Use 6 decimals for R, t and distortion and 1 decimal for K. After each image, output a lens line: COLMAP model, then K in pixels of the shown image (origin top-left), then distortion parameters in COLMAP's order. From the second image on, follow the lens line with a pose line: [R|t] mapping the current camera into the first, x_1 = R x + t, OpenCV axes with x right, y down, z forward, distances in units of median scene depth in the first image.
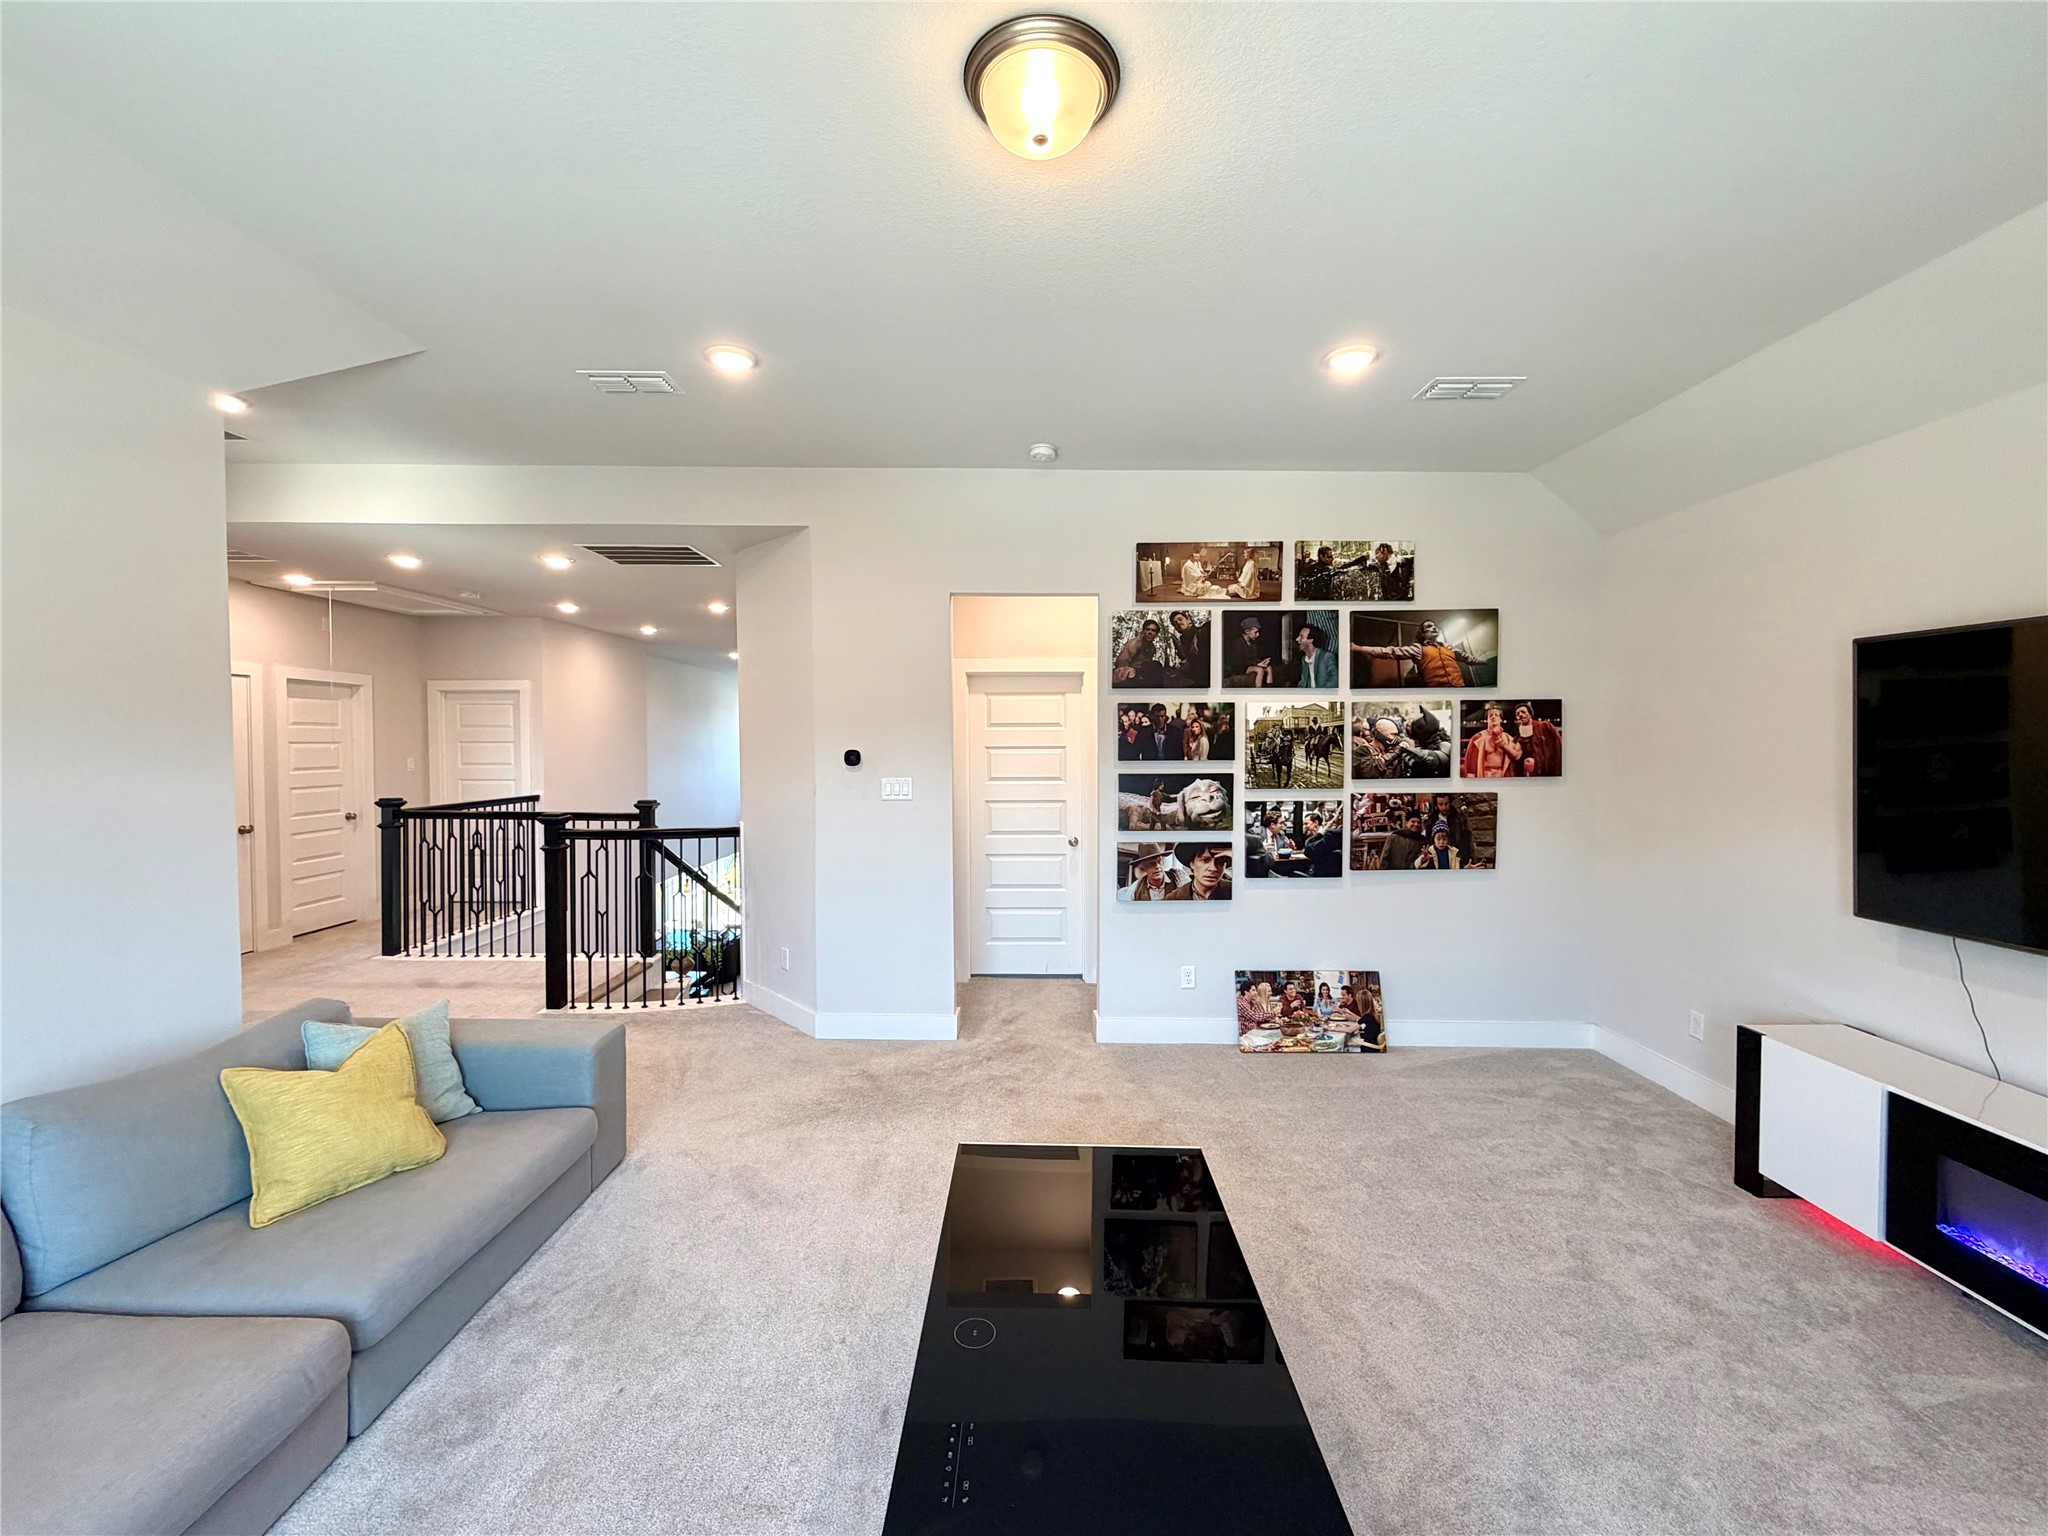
lens RADIAL K [[822.6, 0, 1023.2], [0, 822.6, 765.8], [0, 0, 1]] dist [-0.001540, 0.000685]
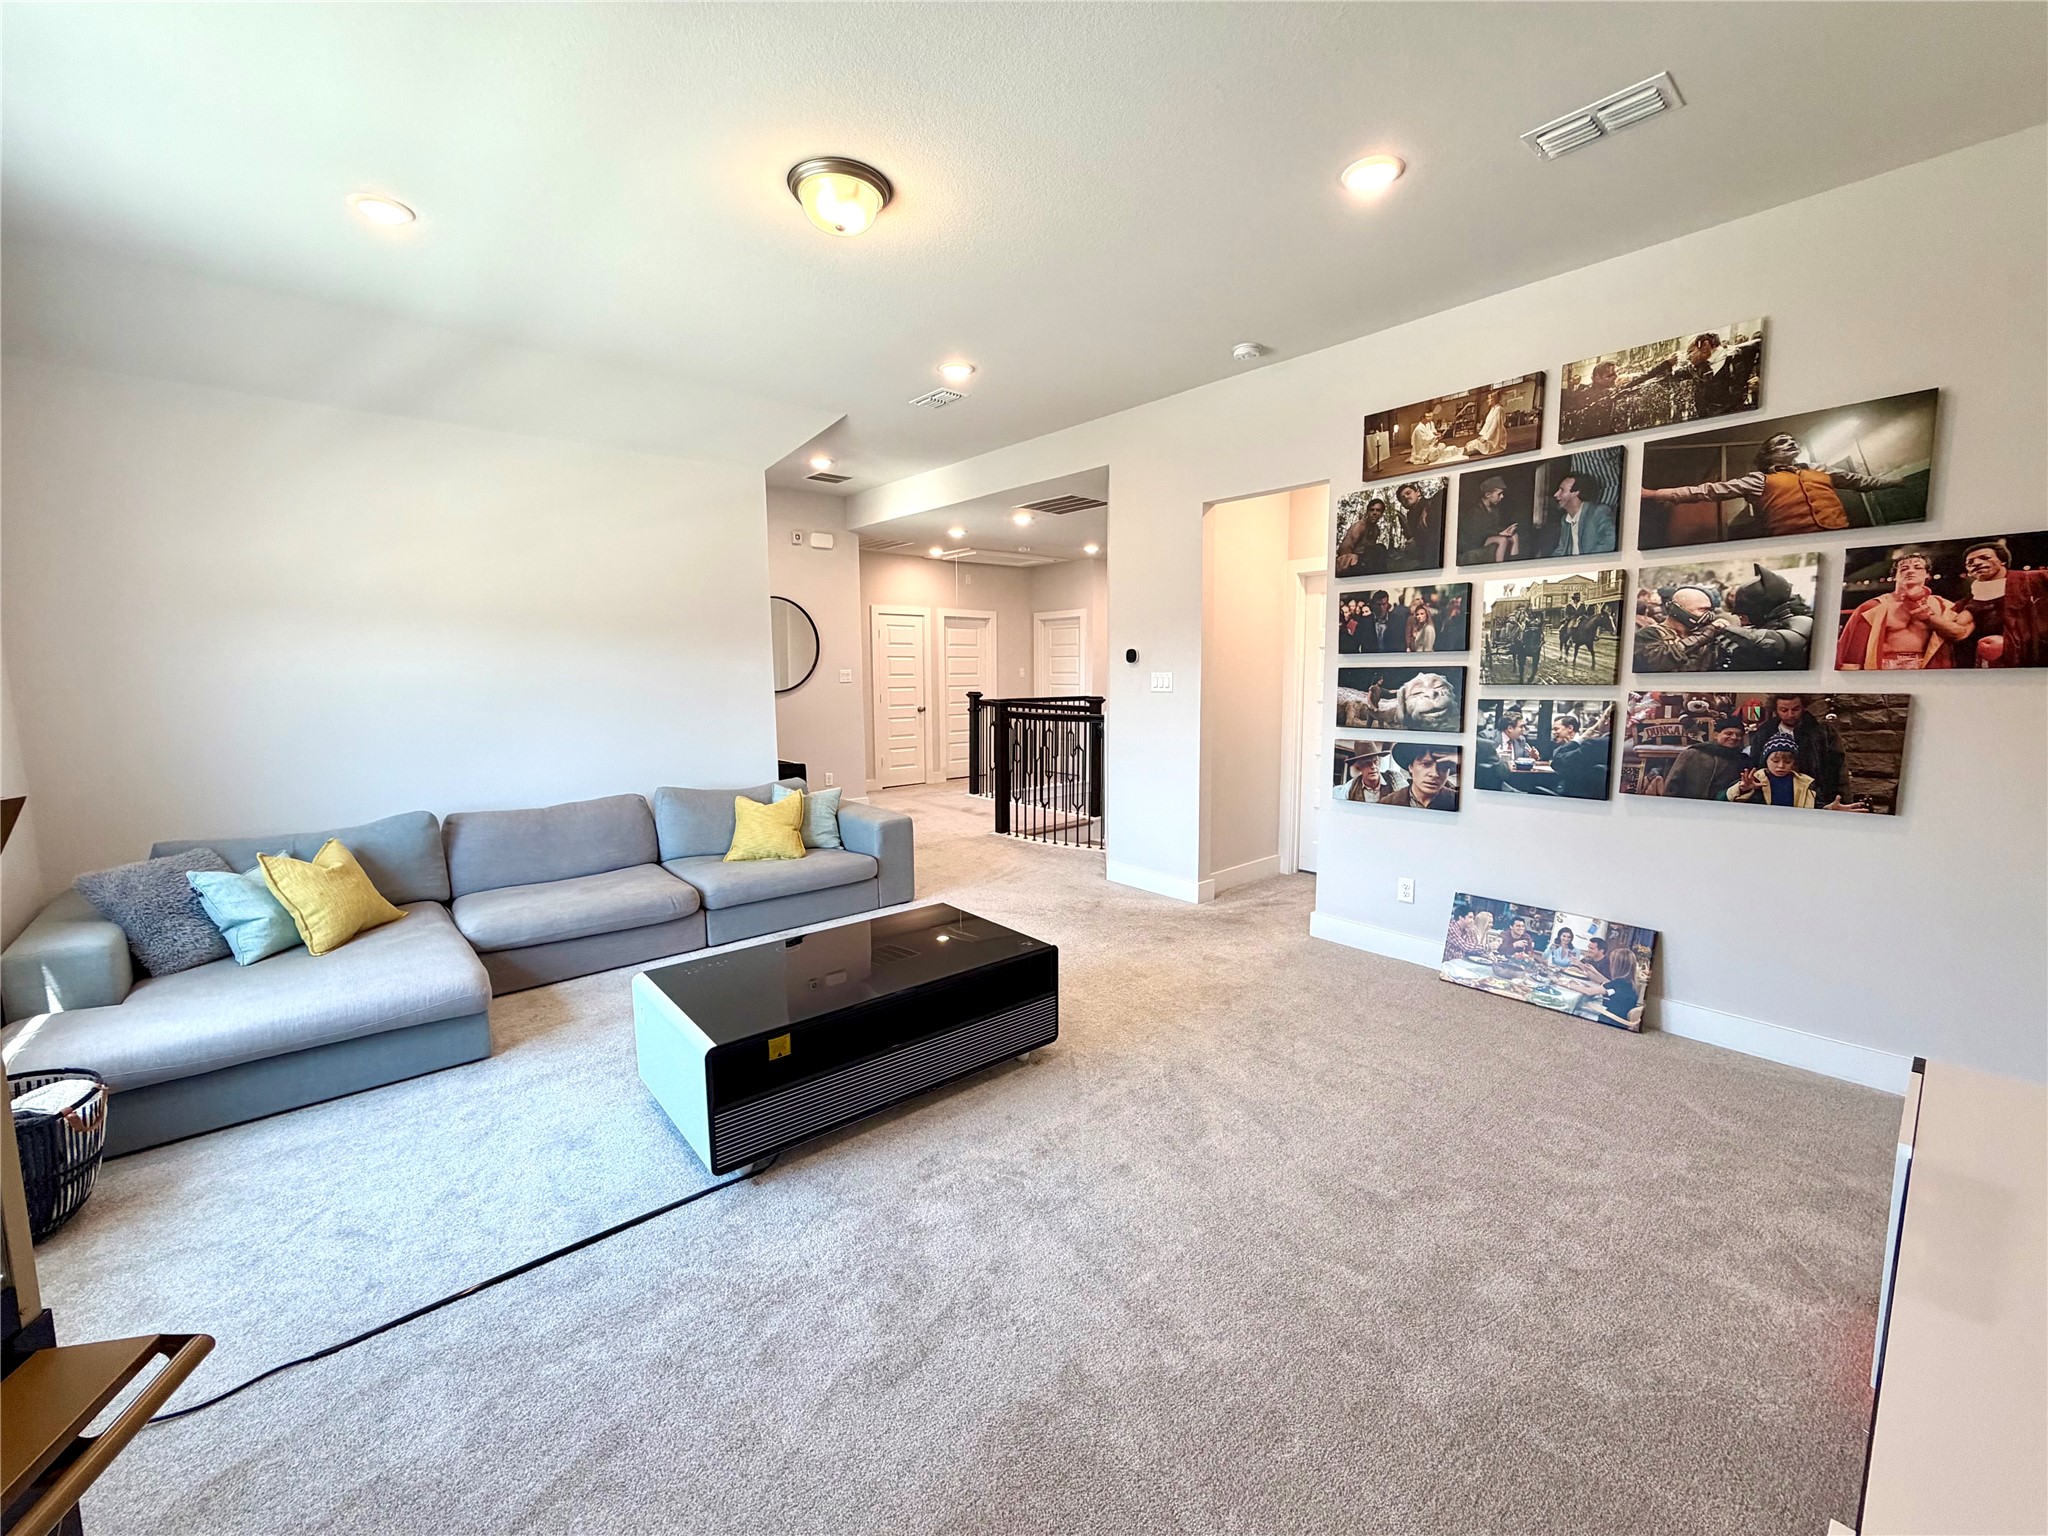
lens RADIAL K [[822.6, 0, 1017.7], [0, 822.6, 765.3], [0, 0, 1]] dist [-0.001540, 0.000685]
pose [[0.653349, 0.083079, -0.752484, 0.609215], [-0.014831, 0.995174, 0.096997, 0.035994], [0.756911, -0.052213, 0.651428, 0.080056]]
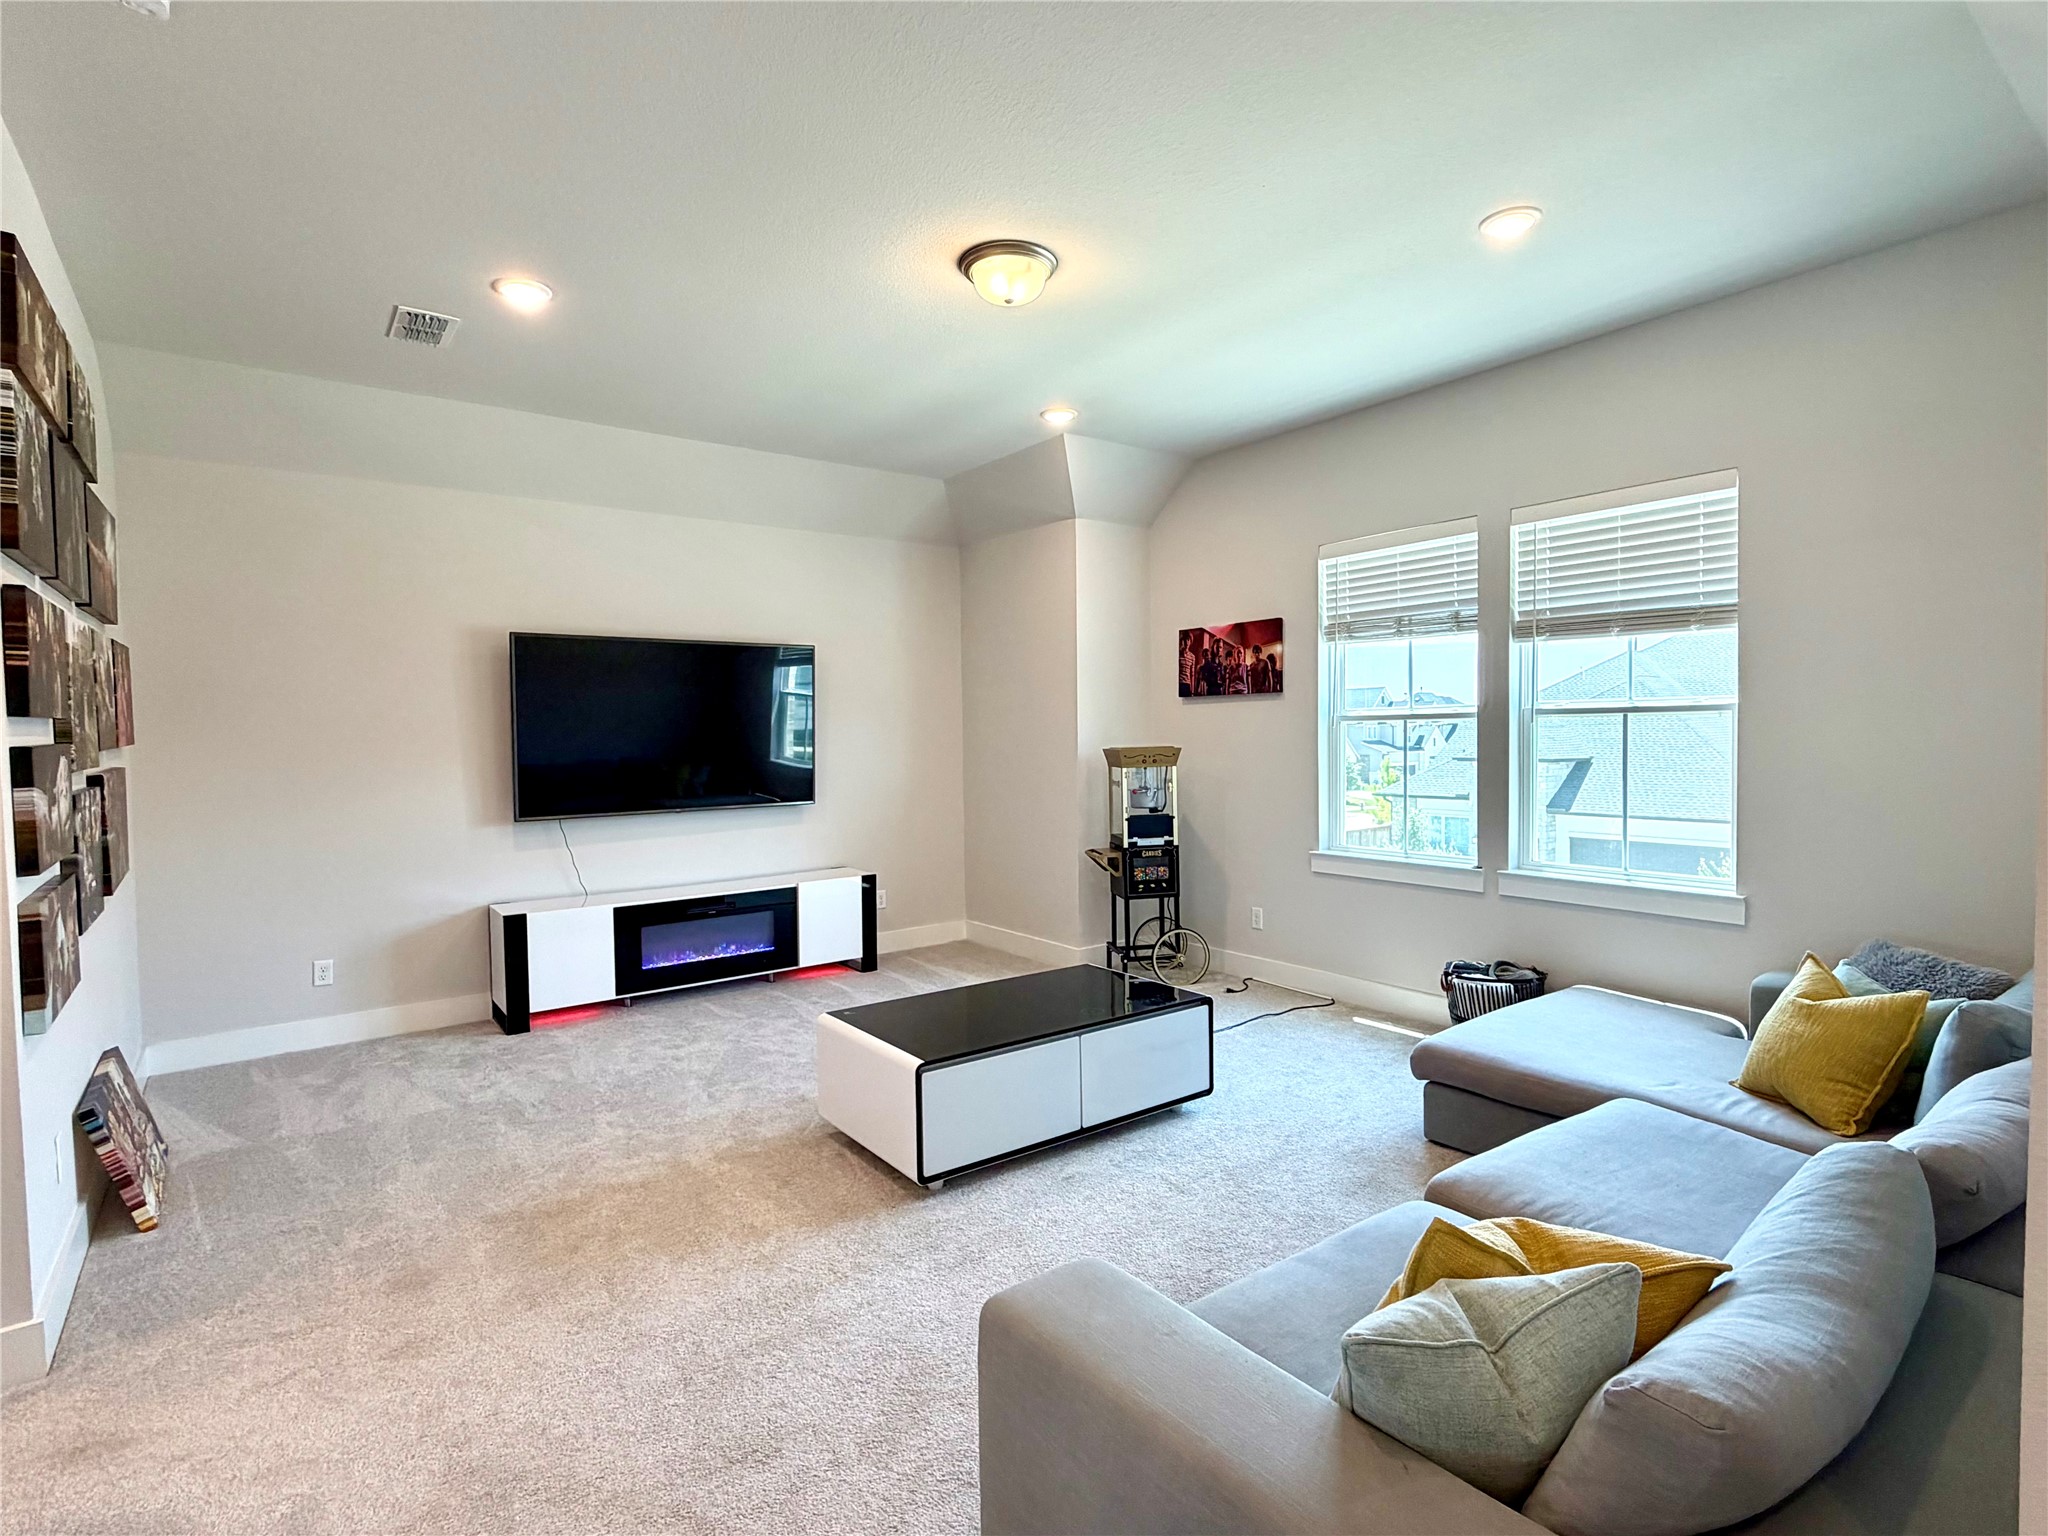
lens RADIAL K [[1017.4, 0, 1024.8], [0, 1017.4, 764.5], [0, 0, 1]] dist [0.029701, 0.001181]
pose [[-0.605690, -0.021646, 0.795407, -0.640693], [0.038188, 0.997687, 0.056231, 0.009909], [-0.794784, 0.064434, -0.603462, 0.899010]]
